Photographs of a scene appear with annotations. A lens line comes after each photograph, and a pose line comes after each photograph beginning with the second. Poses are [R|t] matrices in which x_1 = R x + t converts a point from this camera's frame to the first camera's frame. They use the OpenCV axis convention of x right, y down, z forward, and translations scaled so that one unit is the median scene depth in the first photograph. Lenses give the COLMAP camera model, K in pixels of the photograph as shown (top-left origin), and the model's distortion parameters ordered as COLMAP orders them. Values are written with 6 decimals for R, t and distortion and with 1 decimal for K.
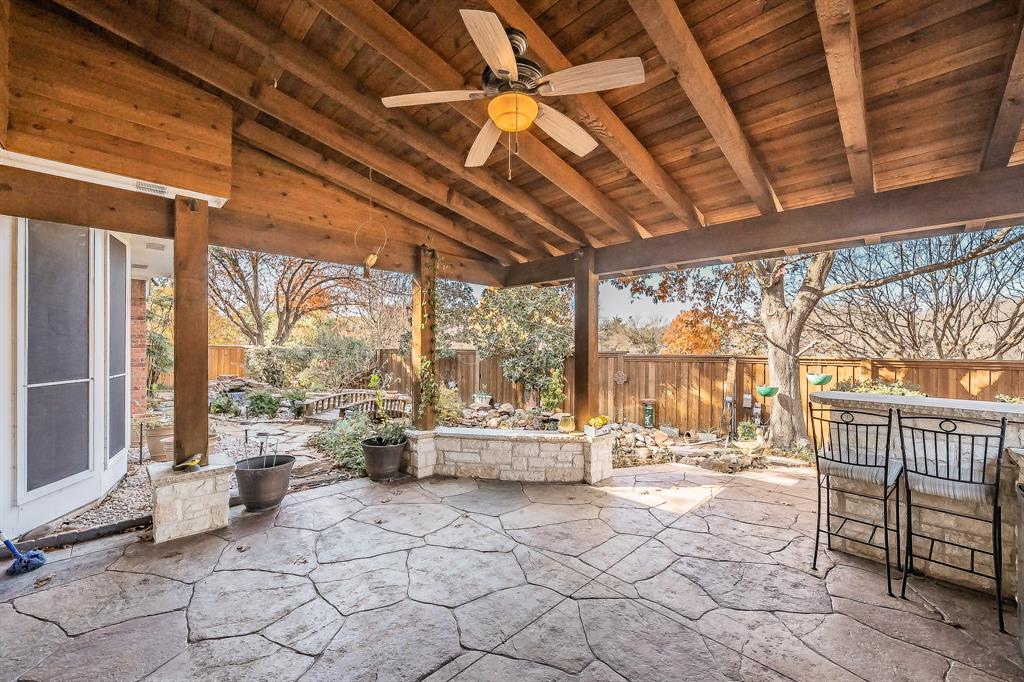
lens RADIAL K [[383.0, 0, 506.9], [0, 383.0, 345.4], [0, 0, 1]] dist [0.000593, 0.000190]
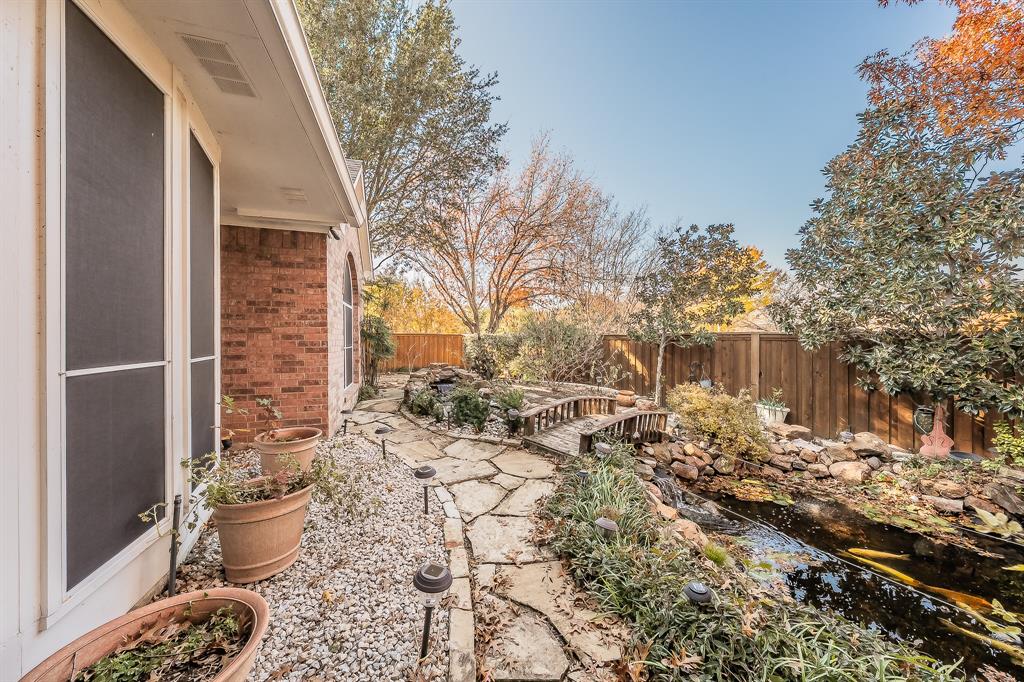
lens RADIAL K [[355.3, 0, 511.0], [0, 355.3, 339.4], [0, 0, 1]] dist [0.000124, 0.000155]
pose [[0.885344, -0.002419, -0.464930, -0.207792], [0.006953, 0.999944, 0.008038, 0.018098], [0.464884, -0.010349, 0.885311, 0.362237]]
